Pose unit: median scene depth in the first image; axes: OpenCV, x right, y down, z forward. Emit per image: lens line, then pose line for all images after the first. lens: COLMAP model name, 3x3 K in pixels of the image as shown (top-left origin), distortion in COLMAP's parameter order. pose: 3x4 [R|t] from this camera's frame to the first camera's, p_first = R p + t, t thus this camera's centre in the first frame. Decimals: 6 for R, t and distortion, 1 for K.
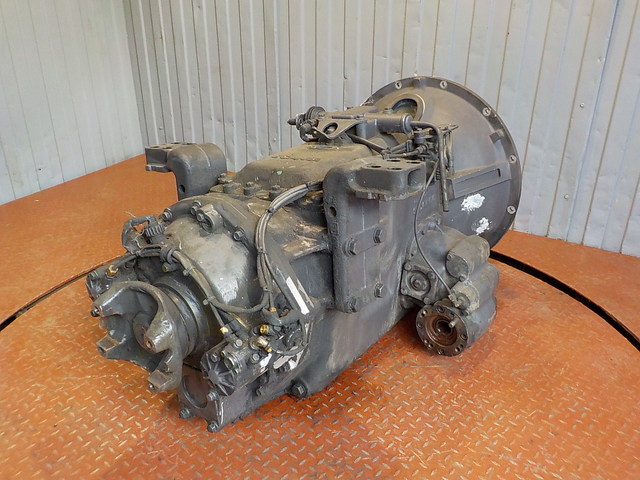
lens RADIAL K [[565.6, 0, 321.3], [0, 565.6, 241.8], [0, 0, 1]] dist [0.032538, -0.030099]
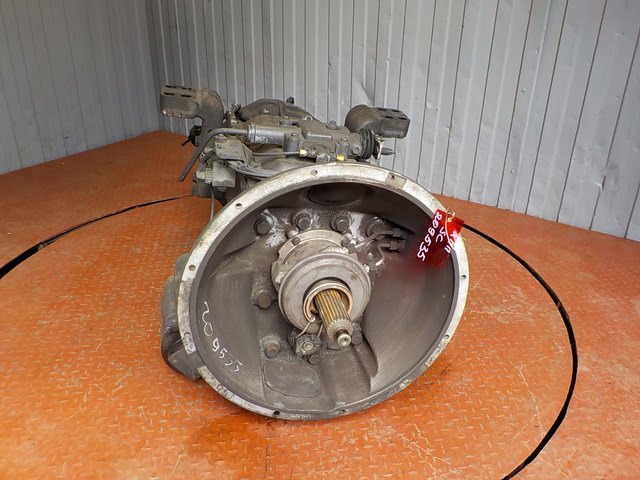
lens RADIAL K [[565.6, 0, 324.8], [0, 565.6, 243.3], [0, 0, 1]] dist [0.032538, -0.030099]
pose [[0.997924, 0.041233, -0.049477, 0.112533], [-0.041165, 0.999149, 0.002400, 0.075014], [0.049534, -0.000358, 0.998772, -0.153276]]
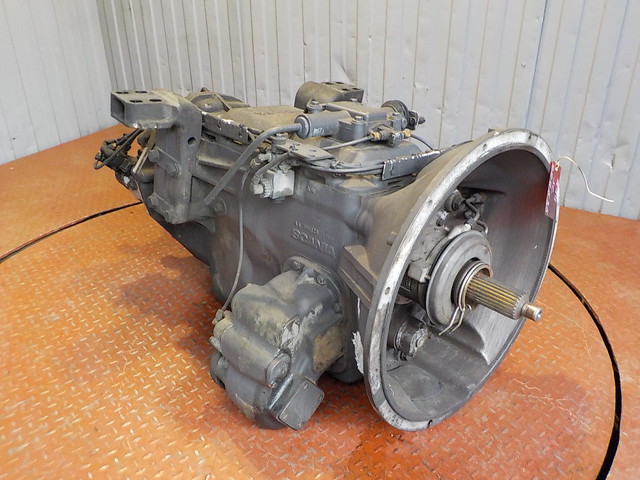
lens RADIAL K [[565.6, 0, 322.7], [0, 565.6, 237.5], [0, 0, 1]] dist [0.032538, -0.030099]
pose [[0.999867, -0.015850, 0.003869, 0.070406], [0.015753, 0.999594, 0.023737, 0.043565], [-0.004244, -0.023673, 0.999711, -0.049651]]
